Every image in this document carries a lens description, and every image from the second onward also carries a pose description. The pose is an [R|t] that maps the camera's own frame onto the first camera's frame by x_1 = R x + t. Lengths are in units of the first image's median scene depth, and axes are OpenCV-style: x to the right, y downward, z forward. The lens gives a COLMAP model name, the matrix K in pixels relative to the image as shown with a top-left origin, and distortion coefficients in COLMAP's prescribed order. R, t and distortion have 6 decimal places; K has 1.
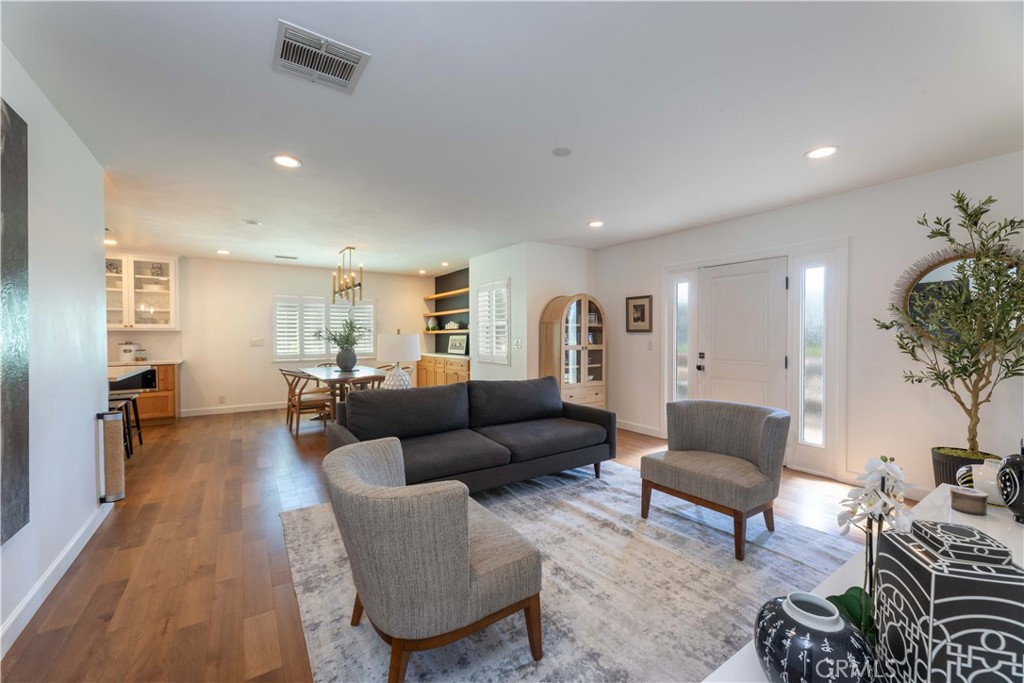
lens RADIAL K [[409.3, 0, 512.0], [0, 409.3, 341.5], [0, 0, 1]] dist [0.001326, 0.000155]
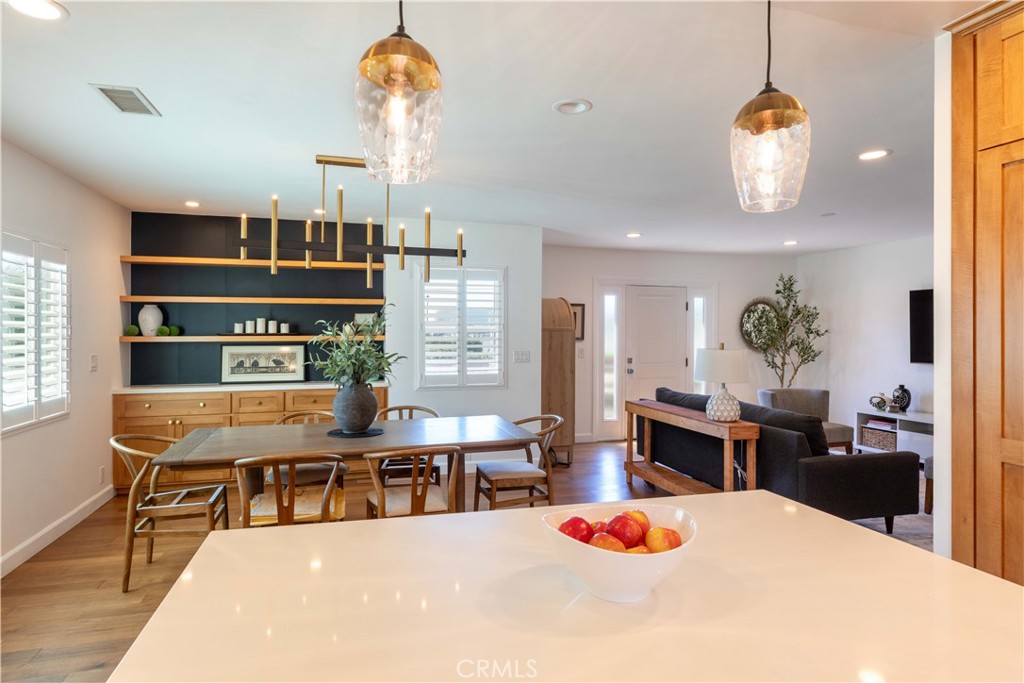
lens RADIAL K [[575.5, 0, 484.7], [0, 575.5, 332.5], [0, 0, 1]] dist [-0.001018, -0.001374]
pose [[0.329993, 0.002981, 0.943979, -1.081204], [0.012129, 0.999899, -0.007398, -0.034269], [-0.943905, 0.013891, 0.329924, 0.759318]]
